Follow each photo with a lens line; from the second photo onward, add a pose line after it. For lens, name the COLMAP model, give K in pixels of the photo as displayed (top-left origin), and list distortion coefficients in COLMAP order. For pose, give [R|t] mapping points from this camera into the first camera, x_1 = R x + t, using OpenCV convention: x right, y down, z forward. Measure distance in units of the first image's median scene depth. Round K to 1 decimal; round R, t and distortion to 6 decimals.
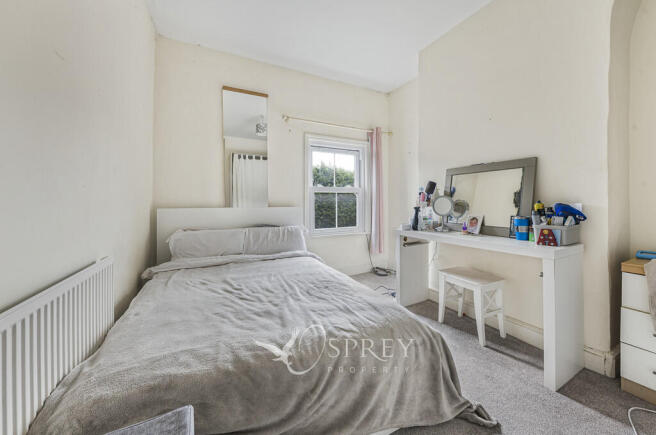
lens RADIAL K [[234.7, 0, 329.6], [0, 234.7, 205.2], [0, 0, 1]] dist [-0.000396, -0.000039]
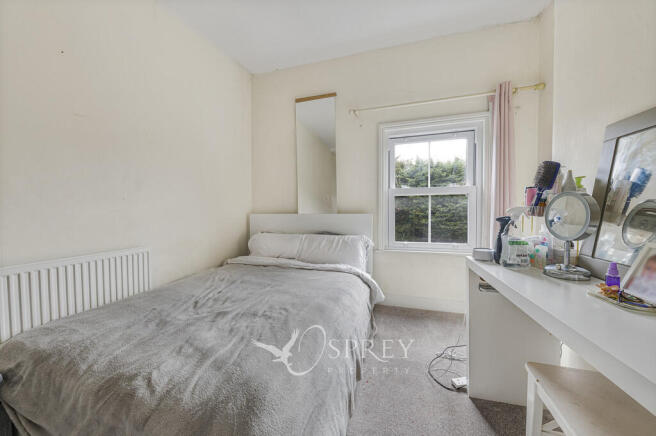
lens RADIAL K [[226.5, 0, 328.0], [0, 226.5, 218.0], [0, 0, 1]] dist [-0.001710, -0.000168]
pose [[0.729635, 0.024998, -0.683379, 0.319257], [-0.002972, 0.999438, 0.033387, -0.004470], [0.683830, -0.022330, 0.729300, 0.295531]]
